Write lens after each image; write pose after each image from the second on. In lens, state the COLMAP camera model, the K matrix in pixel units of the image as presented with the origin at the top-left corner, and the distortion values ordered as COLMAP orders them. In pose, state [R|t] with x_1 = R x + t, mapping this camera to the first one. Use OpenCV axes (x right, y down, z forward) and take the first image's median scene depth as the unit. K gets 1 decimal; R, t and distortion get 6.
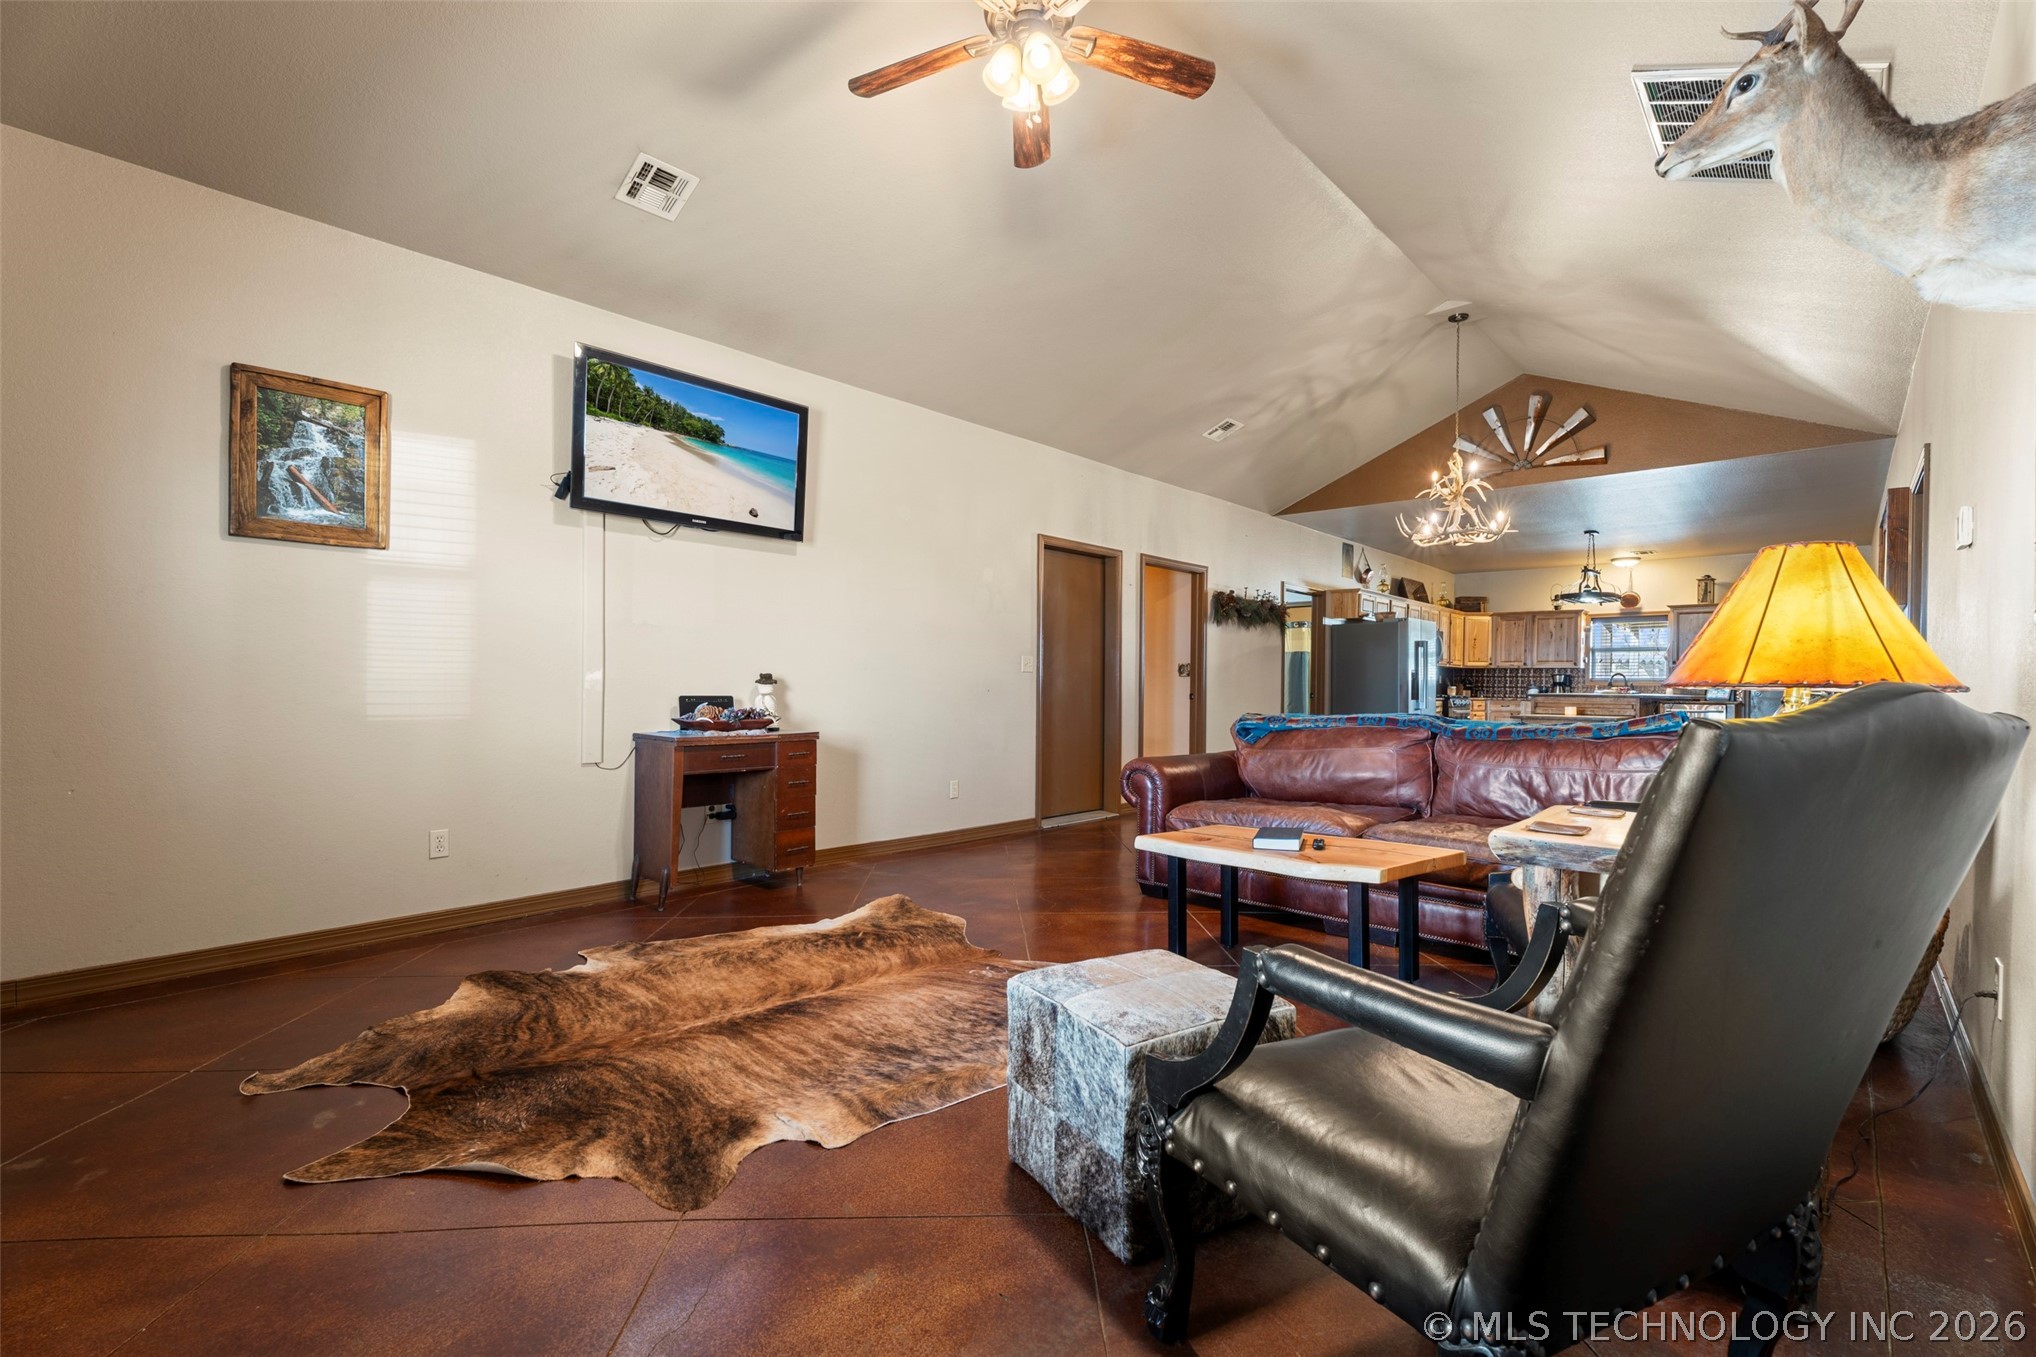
lens RADIAL K [[906.4, 0, 1016.4], [0, 906.4, 690.7], [0, 0, 1]] dist [-0.001905, -0.000520]
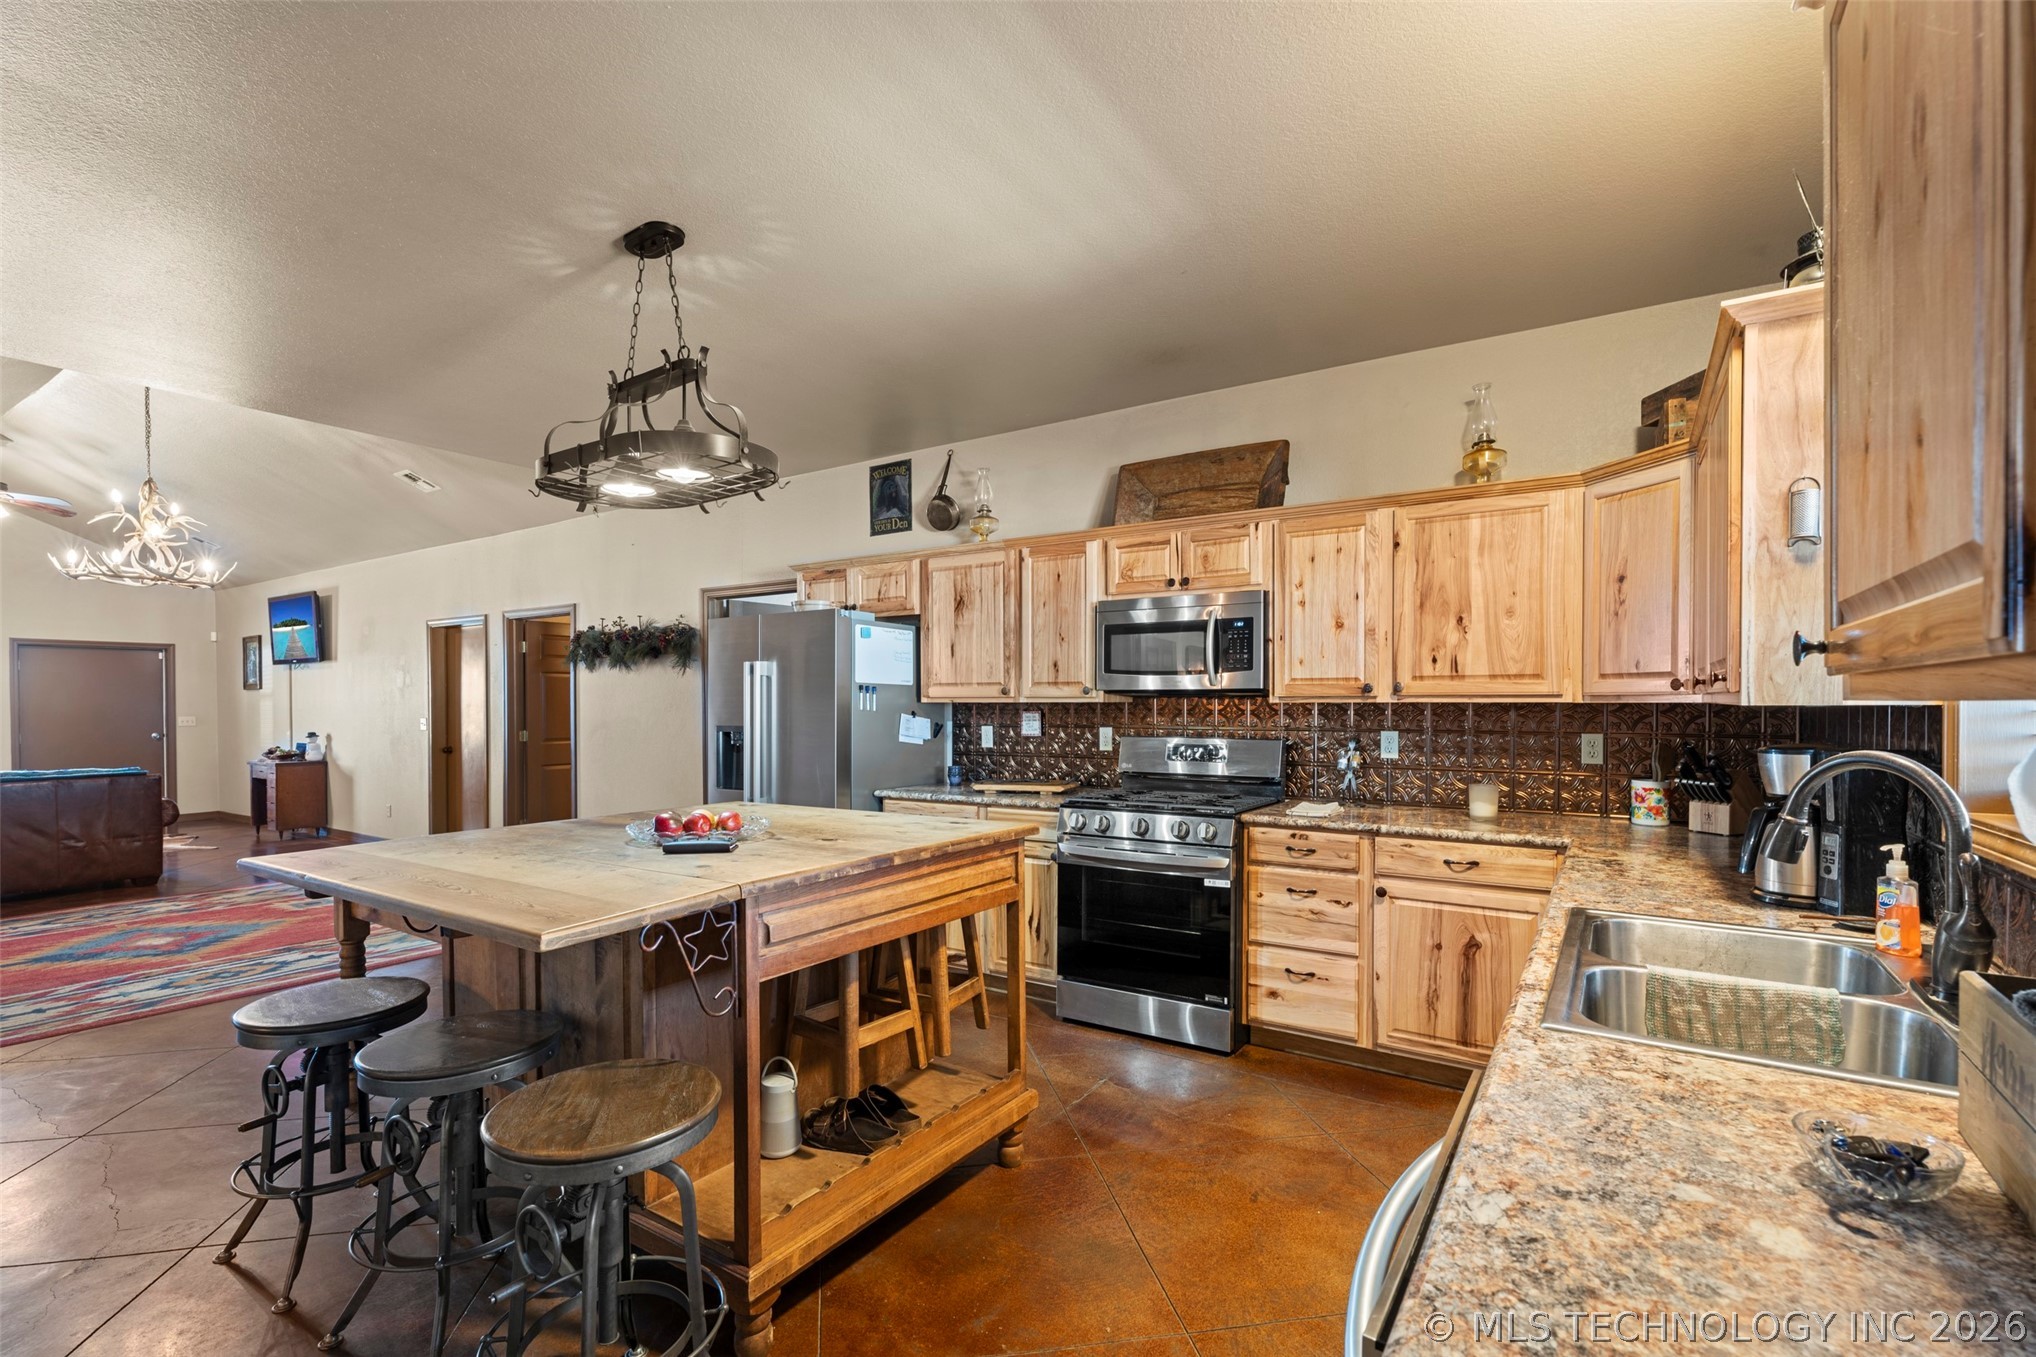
lens RADIAL K [[906.4, 0, 1022.6], [0, 906.4, 711.7], [0, 0, 1]] dist [-0.001905, -0.000520]
pose [[0.162991, -0.000469, -0.986627, 2.720315], [0.000204, 1.000000, -0.000441, -0.088046], [0.986627, -0.000130, 0.162991, 3.133783]]
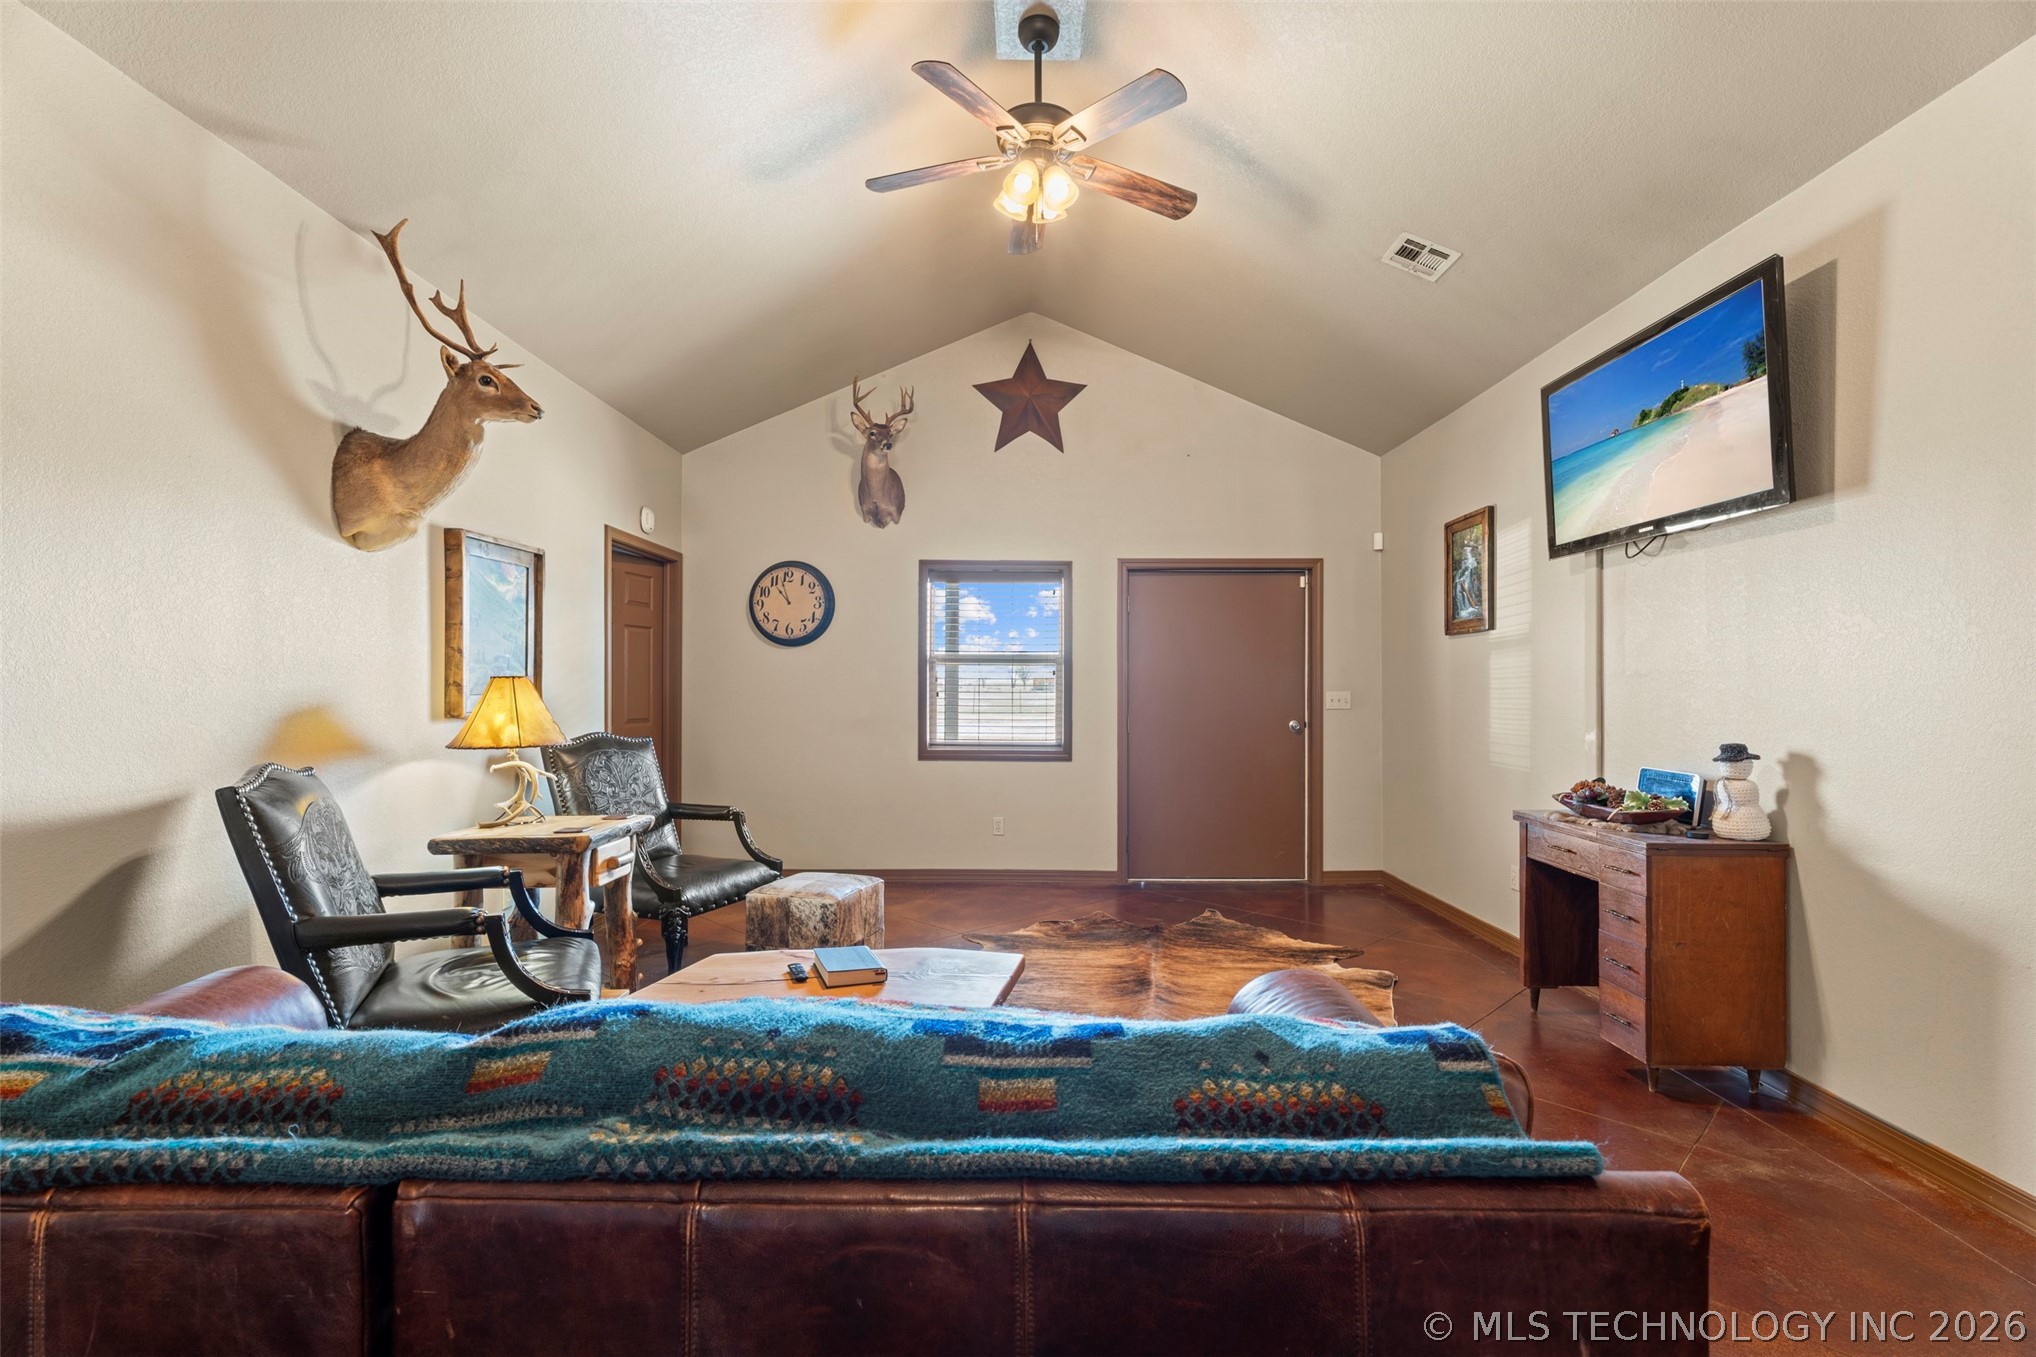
lens RADIAL K [[906.4, 0, 1025.2], [0, 906.4, 680.4], [0, 0, 1]] dist [-0.001905, -0.000520]
pose [[-0.742373, -0.015078, -0.669817, 0.666481], [-0.012729, 0.999884, -0.008400, -0.071040], [0.669866, 0.002291, -0.742479, 1.606580]]
